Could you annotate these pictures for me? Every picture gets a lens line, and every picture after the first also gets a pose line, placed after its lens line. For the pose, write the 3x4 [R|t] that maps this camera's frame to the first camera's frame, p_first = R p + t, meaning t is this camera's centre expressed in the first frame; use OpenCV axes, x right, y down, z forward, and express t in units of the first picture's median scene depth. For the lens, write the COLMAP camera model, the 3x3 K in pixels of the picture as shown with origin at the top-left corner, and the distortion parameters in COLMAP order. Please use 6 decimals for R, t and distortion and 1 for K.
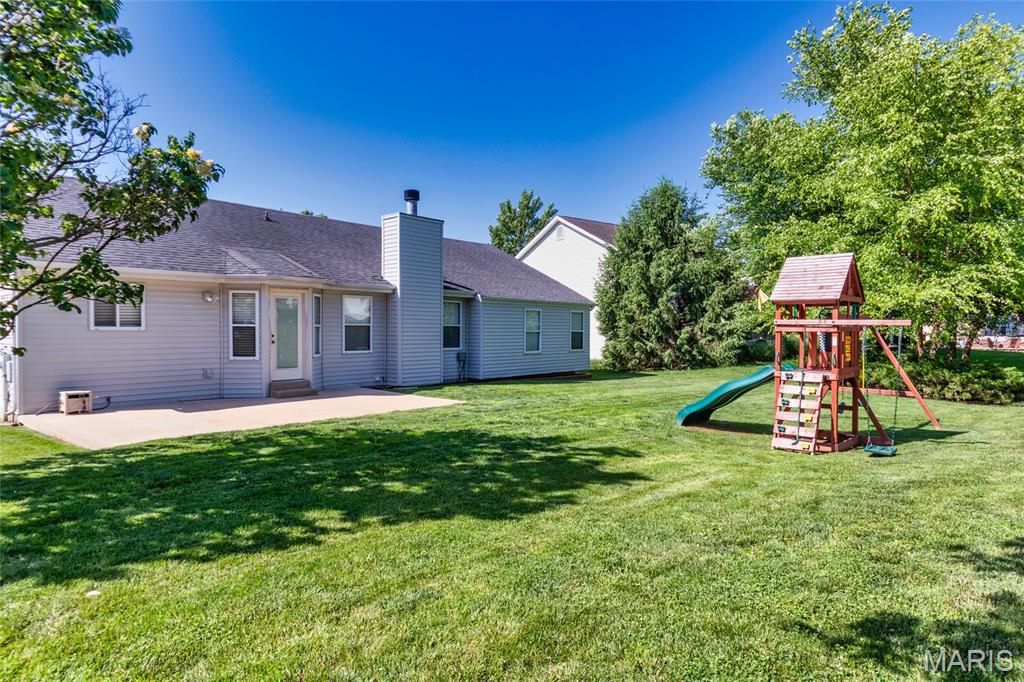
lens RADIAL K [[608.3, 0, 509.8], [0, 608.3, 344.5], [0, 0, 1]] dist [-0.022232, -0.000585]
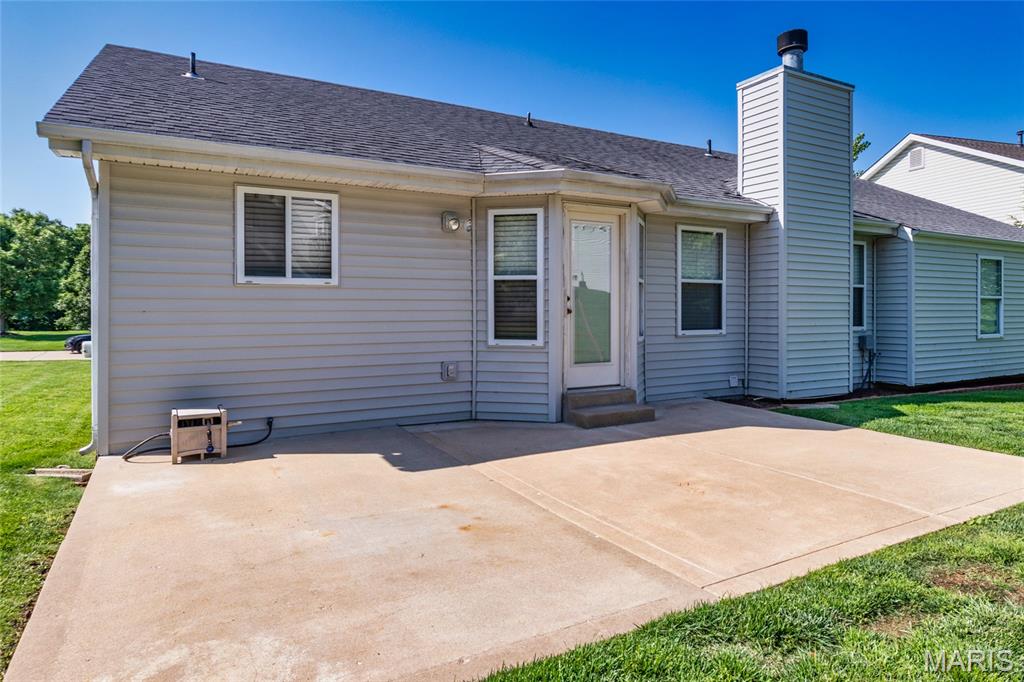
lens RADIAL K [[608.3, 0, 509.8], [0, 608.3, 344.5], [0, 0, 1]] dist [-0.022232, -0.000585]
pose [[0.941067, 0.015246, -0.337877, -0.270109], [-0.005219, 0.999519, 0.030564, 0.008529], [0.338181, -0.026999, 0.940694, 0.517981]]
